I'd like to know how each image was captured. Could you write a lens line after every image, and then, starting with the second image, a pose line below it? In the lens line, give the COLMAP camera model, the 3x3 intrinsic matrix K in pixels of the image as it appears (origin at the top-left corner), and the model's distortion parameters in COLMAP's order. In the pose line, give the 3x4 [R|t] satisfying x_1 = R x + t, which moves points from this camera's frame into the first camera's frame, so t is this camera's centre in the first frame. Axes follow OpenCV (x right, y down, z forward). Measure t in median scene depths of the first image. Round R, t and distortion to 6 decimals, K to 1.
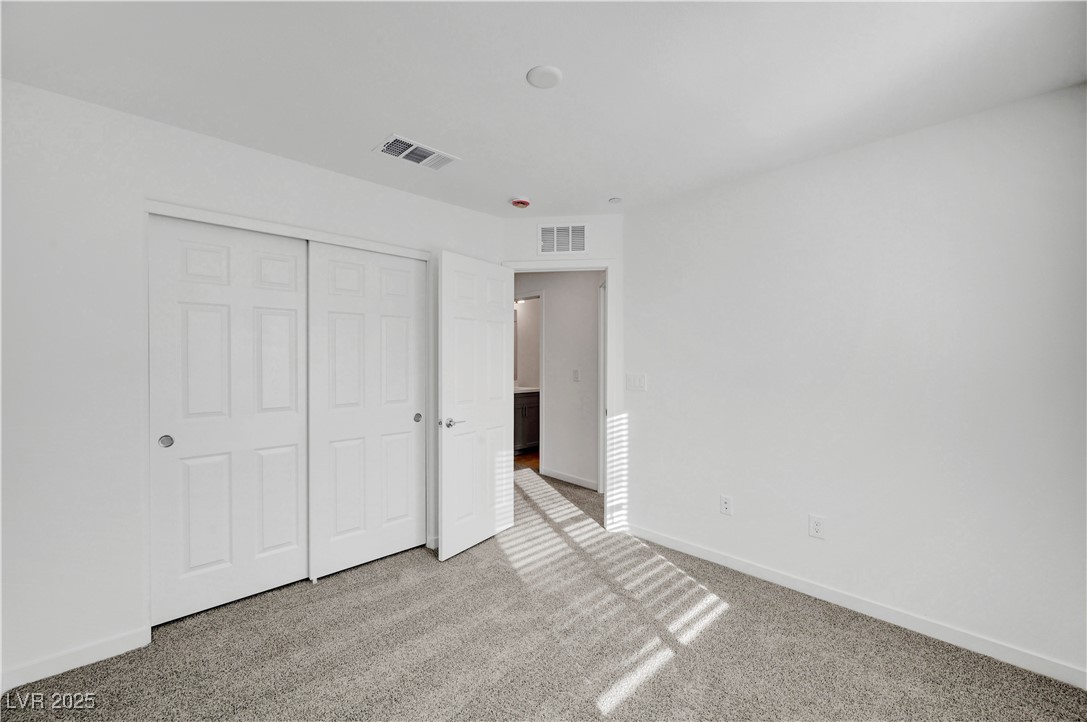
lens RADIAL K [[450.3, 0, 544.3], [0, 450.3, 358.1], [0, 0, 1]] dist [-0.000959, -0.000303]
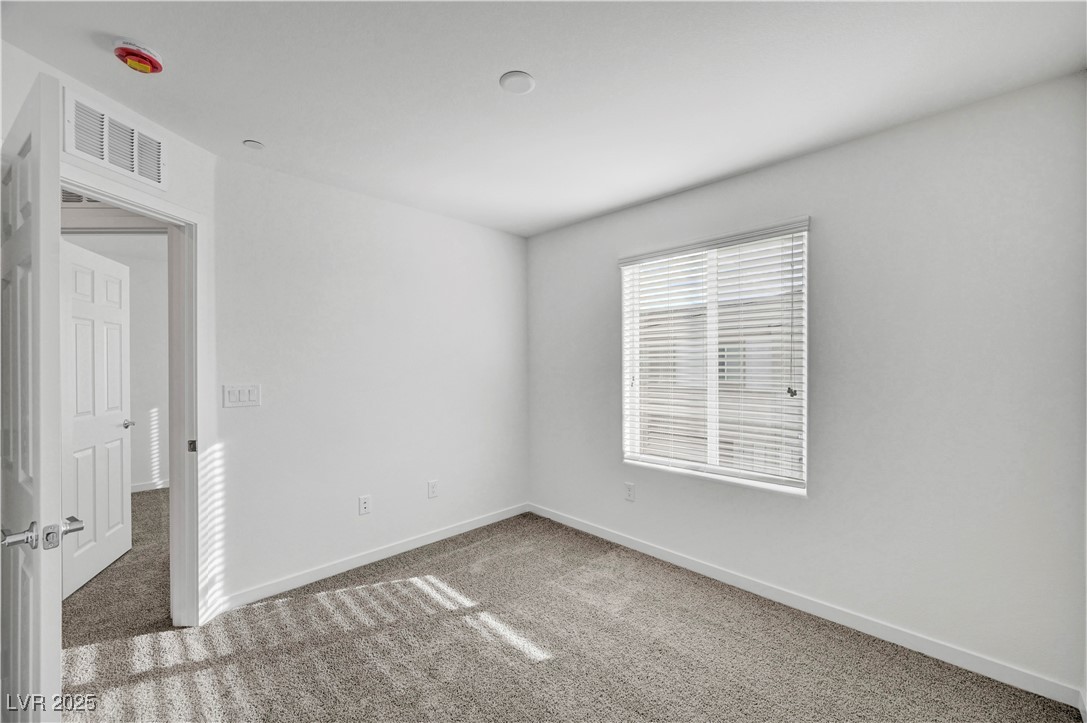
lens RADIAL K [[450.3, 0, 537.8], [0, 450.3, 367.0], [0, 0, 1]] dist [-0.000959, -0.000303]
pose [[-0.014883, -0.014891, 0.999778, -0.559023], [0.010847, 0.999828, 0.015053, 0.000046], [-0.999830, 0.011068, -0.014719, 0.552134]]
